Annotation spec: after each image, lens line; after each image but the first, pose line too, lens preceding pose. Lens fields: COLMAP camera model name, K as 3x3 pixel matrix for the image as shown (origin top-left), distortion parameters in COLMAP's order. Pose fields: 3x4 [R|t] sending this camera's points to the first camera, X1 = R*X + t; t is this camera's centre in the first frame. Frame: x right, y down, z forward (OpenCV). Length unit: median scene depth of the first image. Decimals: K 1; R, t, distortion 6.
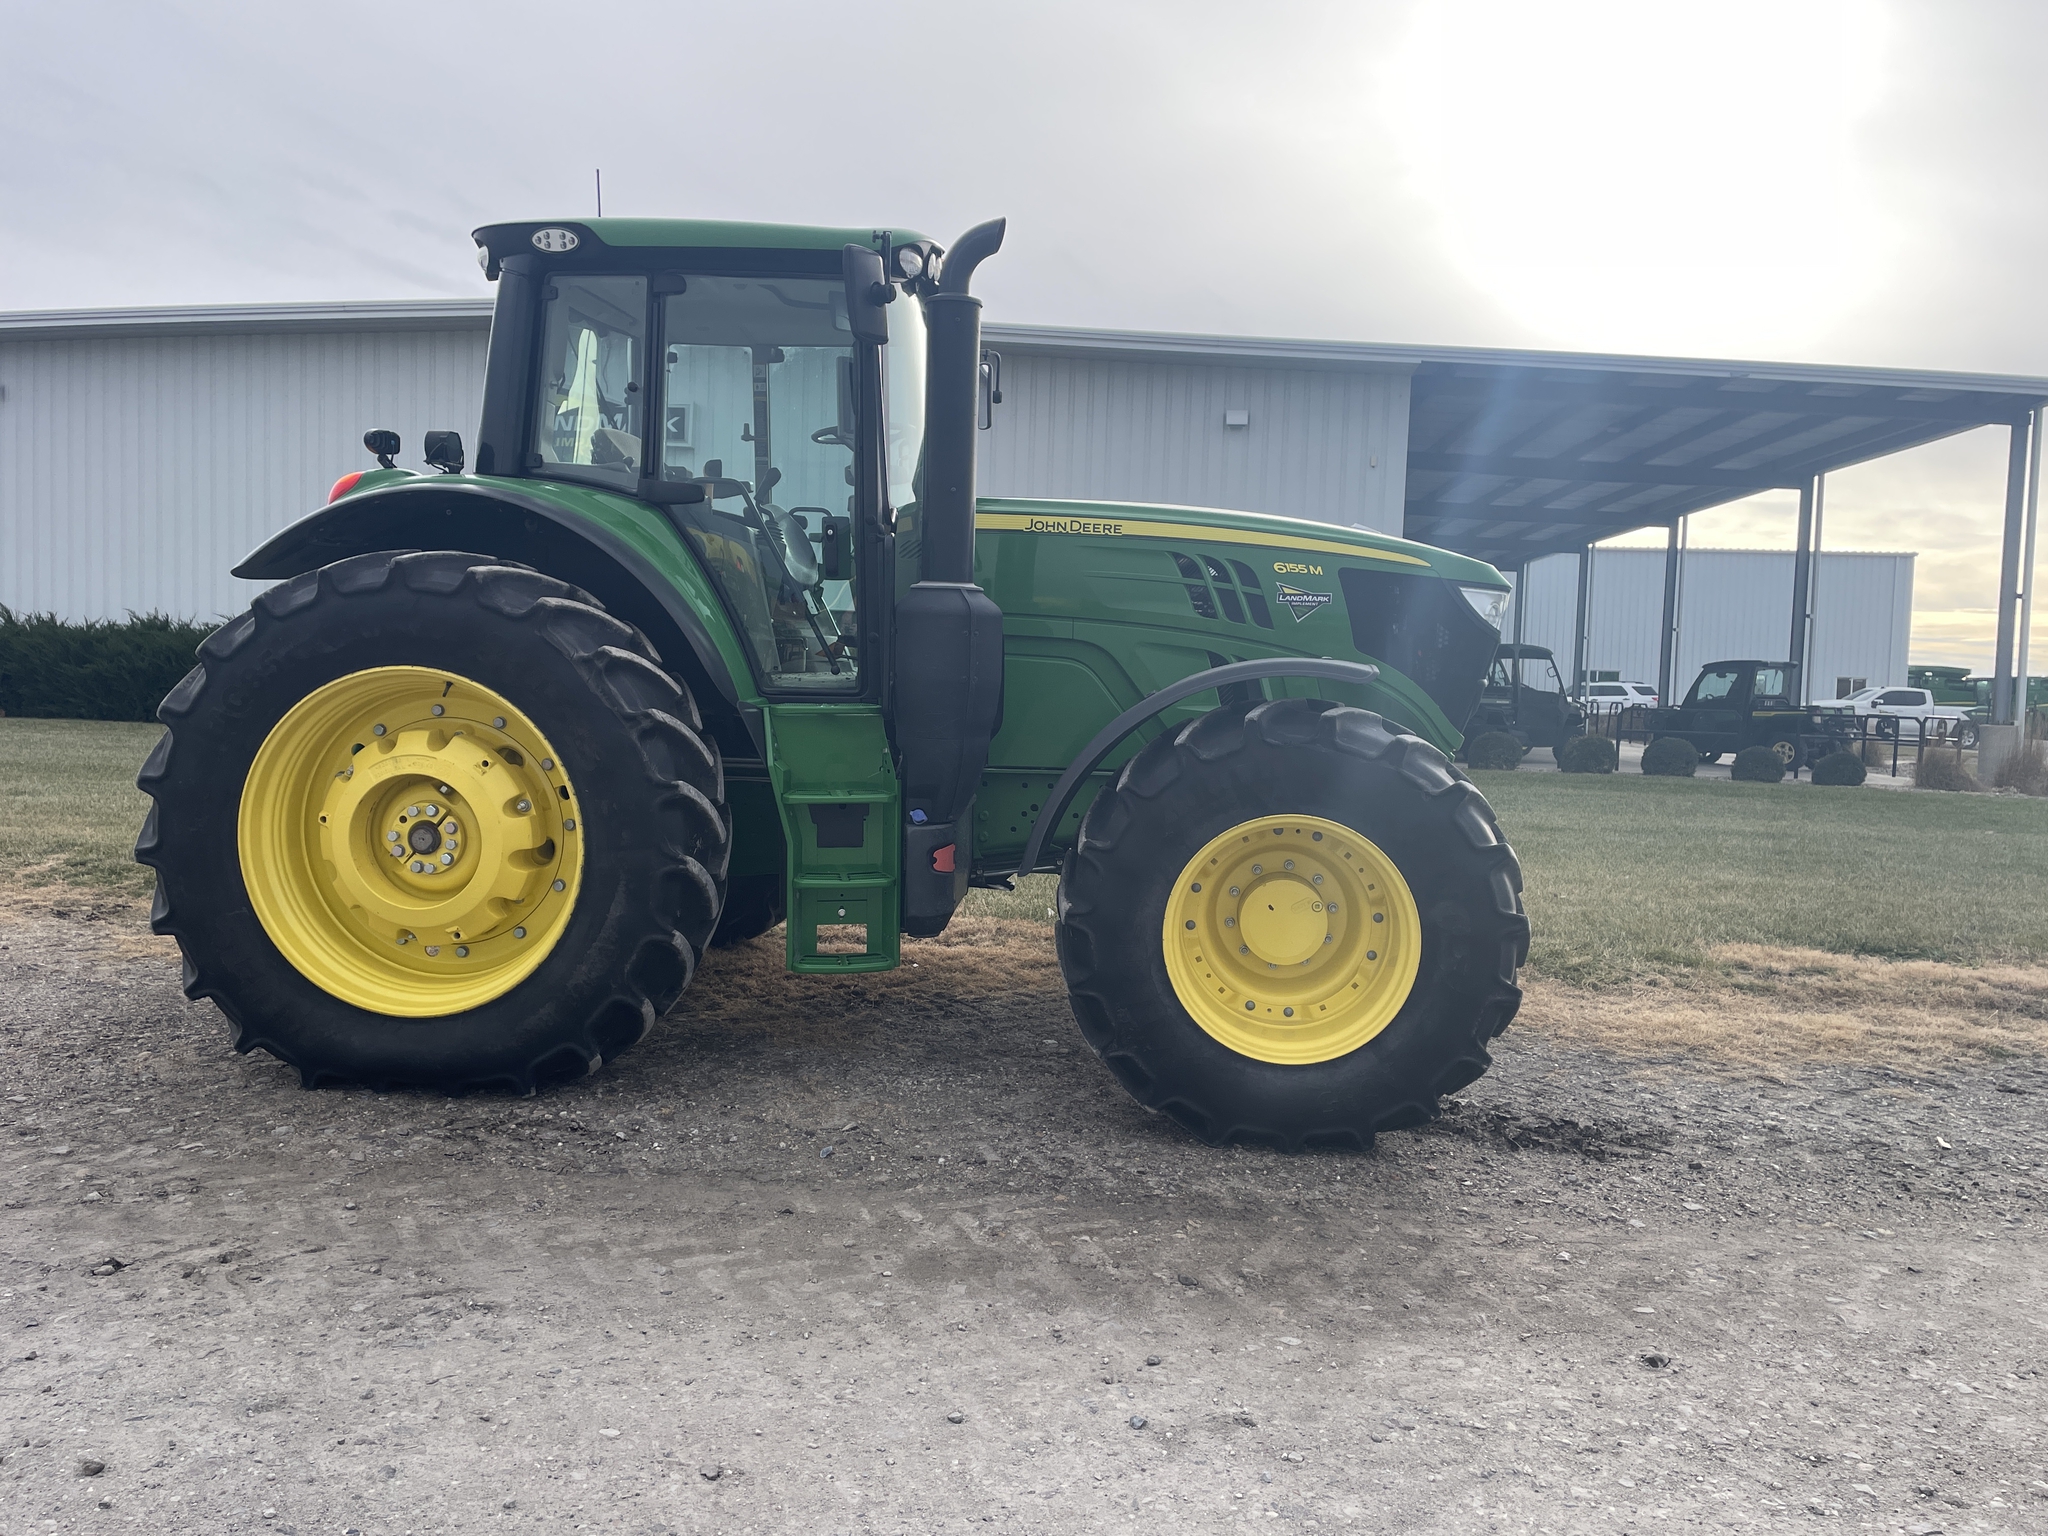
lens RADIAL K [[1554.9, 0, 1021.5], [0, 1554.9, 755.6], [0, 0, 1]] dist [0.100908, -0.132668]
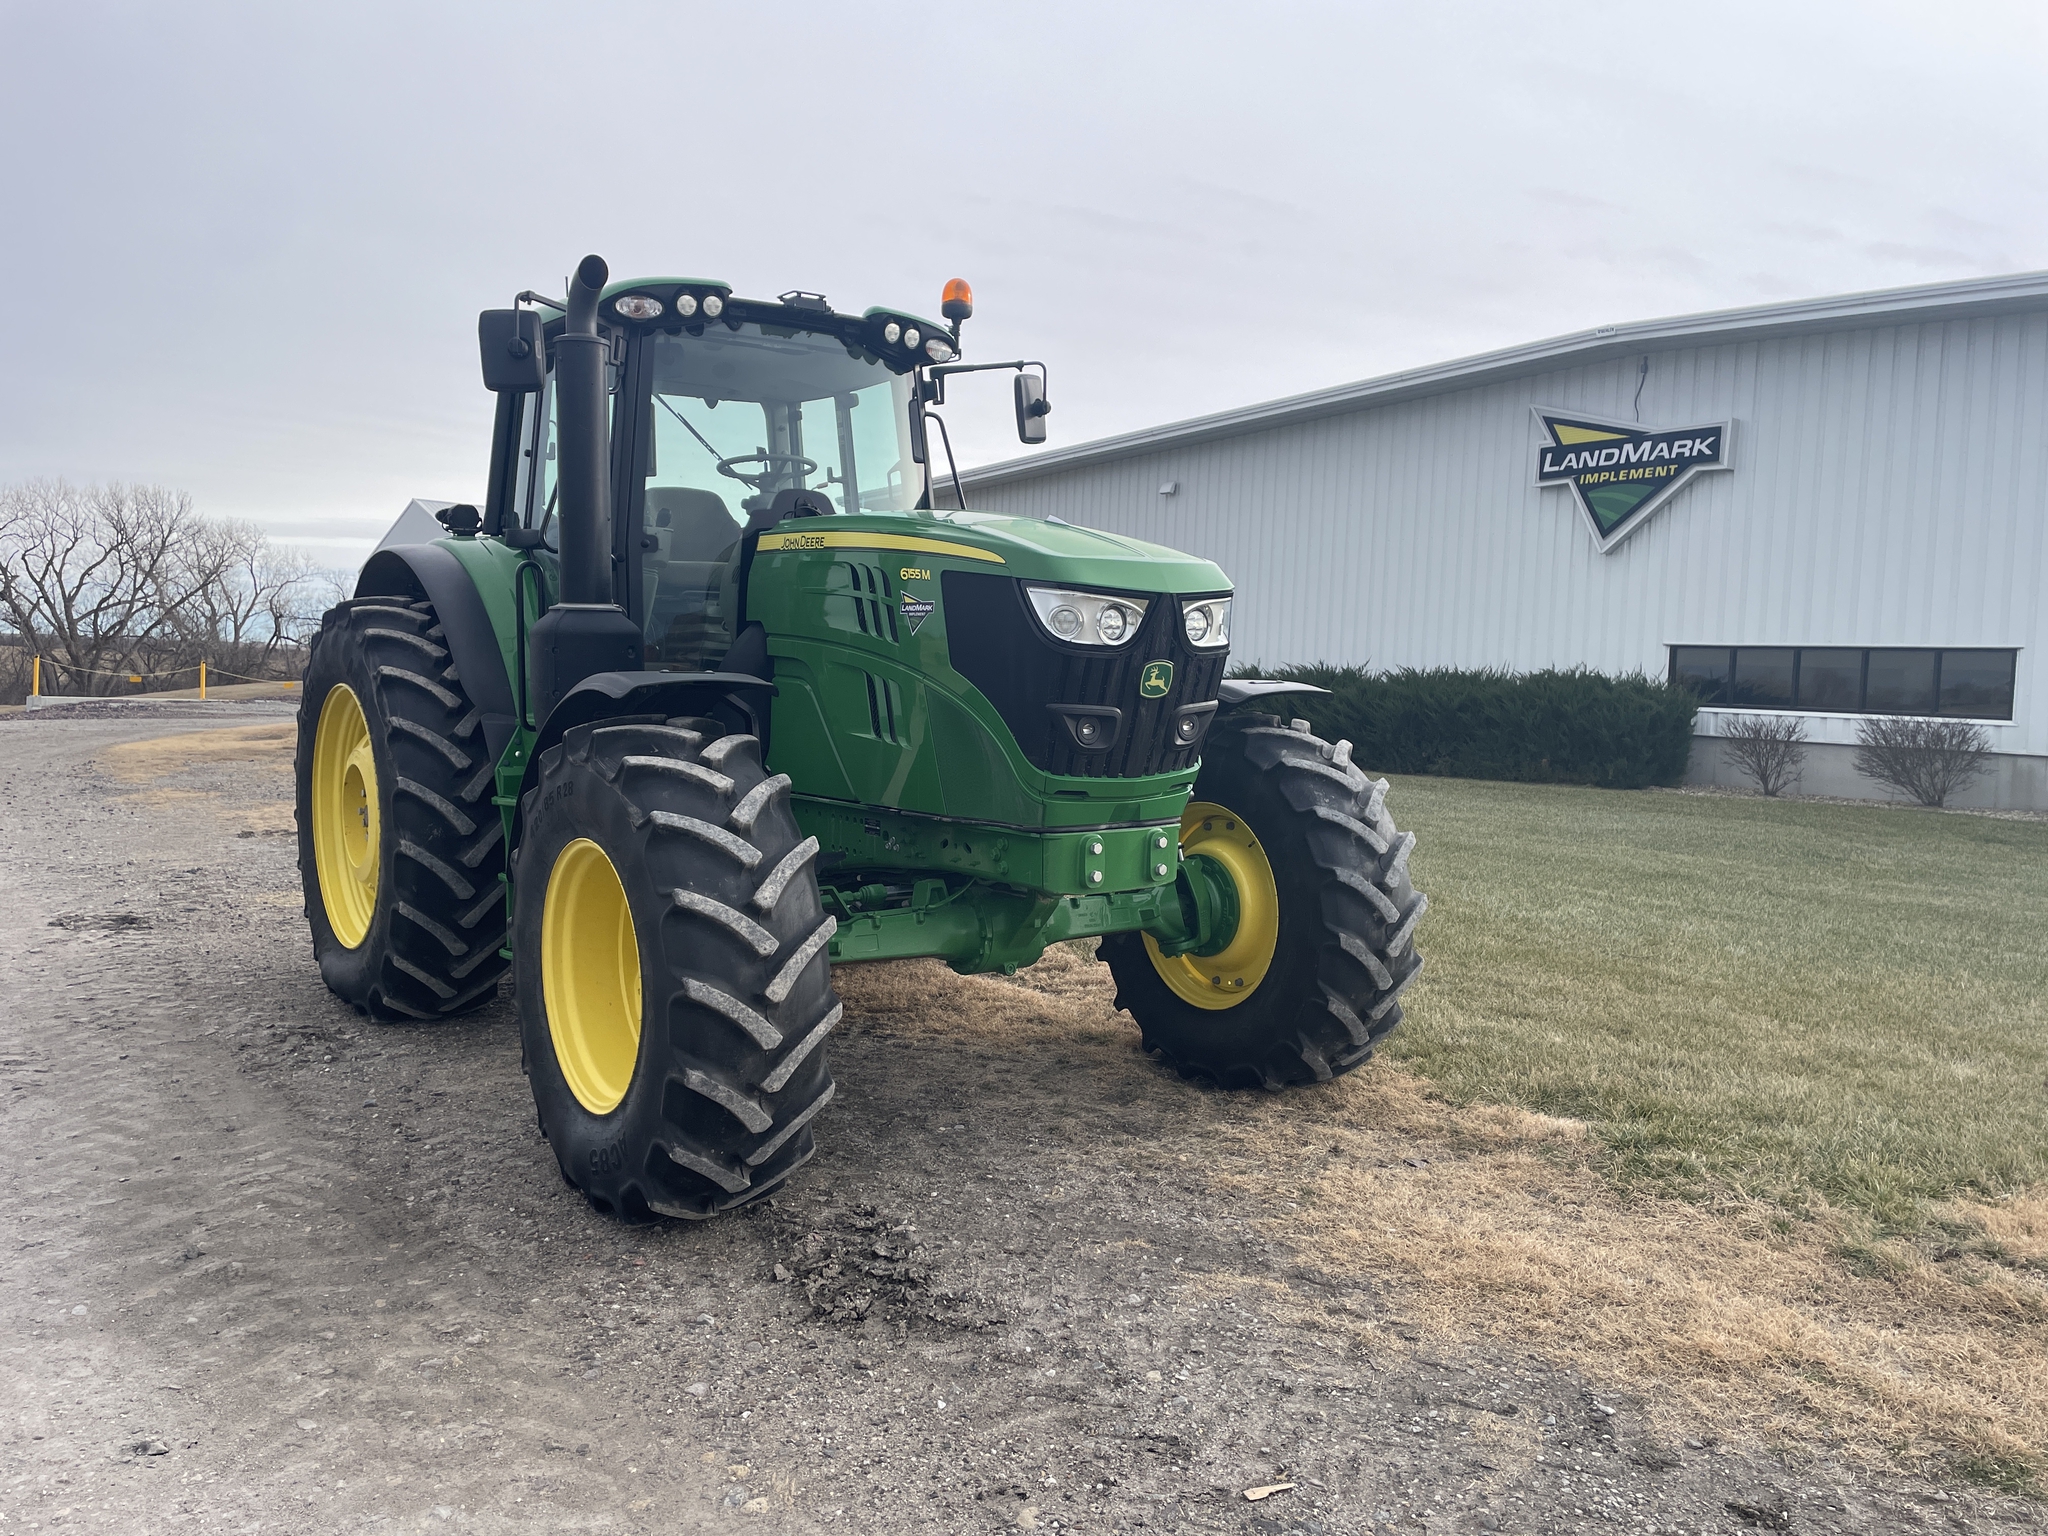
lens RADIAL K [[1554.9, 0, 1021.5], [0, 1554.9, 755.6], [0, 0, 1]] dist [0.100908, -0.132668]
pose [[0.660917, 0.032428, -0.749758, 0.875455], [-0.058559, 0.998248, -0.008445, -0.015721], [0.748171, 0.049487, 0.661658, 0.484227]]
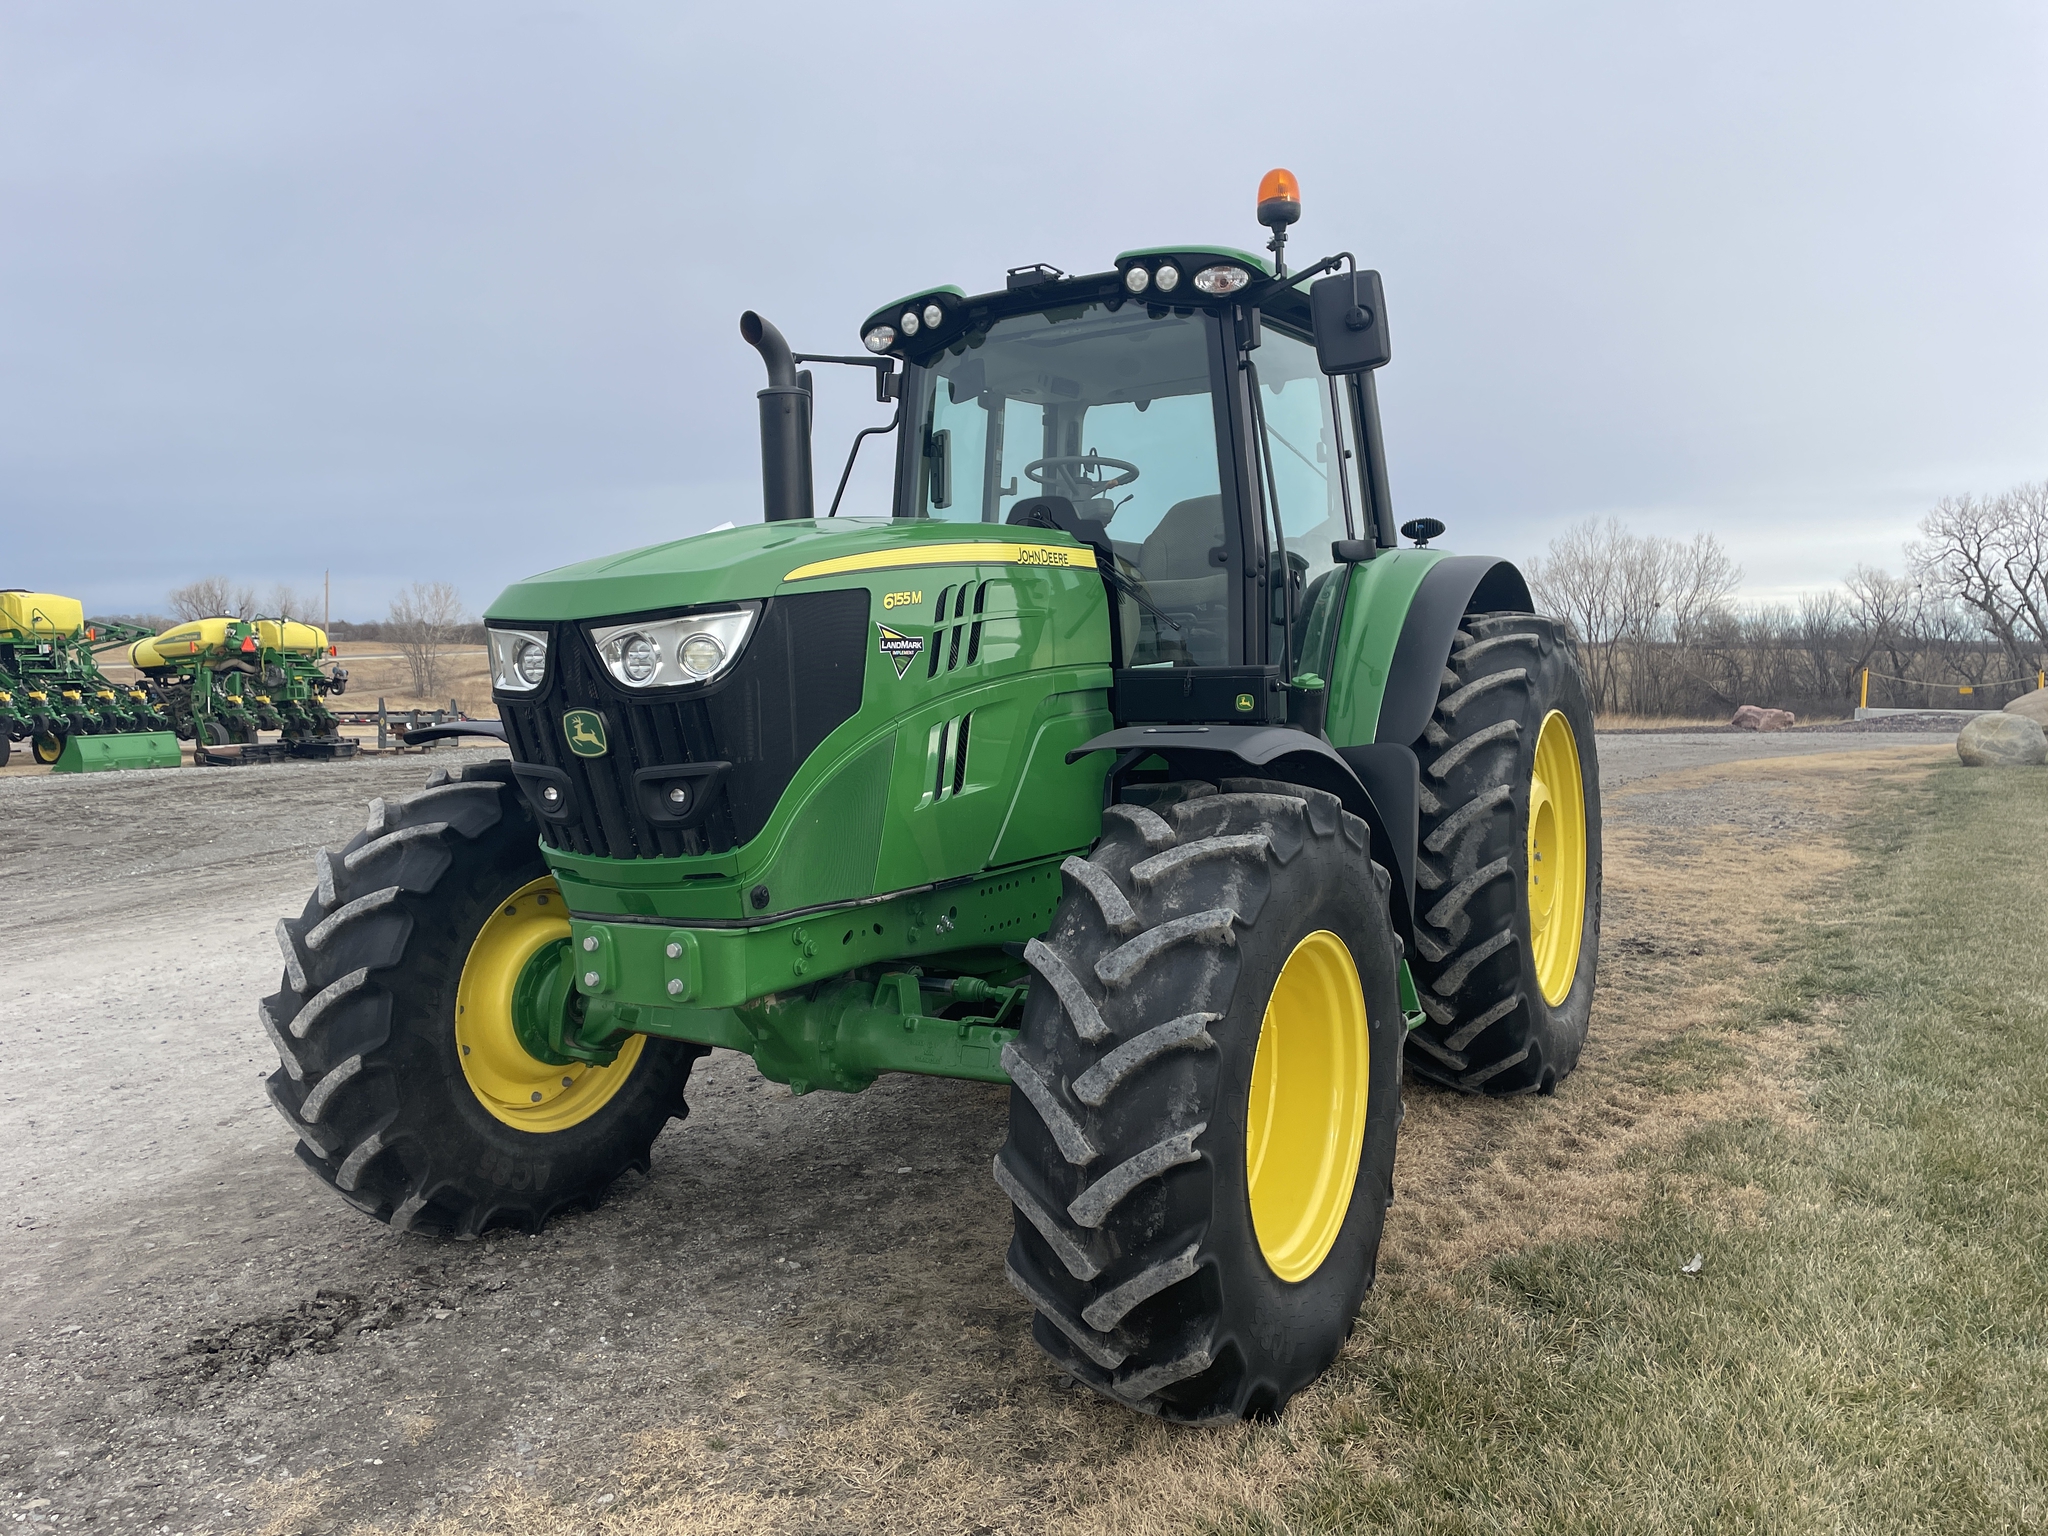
lens RADIAL K [[1545.7, 0, 1011.0], [0, 1545.7, 757.1], [0, 0, 1]] dist [0.101534, -0.133878]
pose [[-0.430374, 0.034897, -0.901976, 0.800459], [-0.063333, 0.995622, 0.068739, -0.109651], [0.900426, 0.086709, -0.426280, 1.484863]]
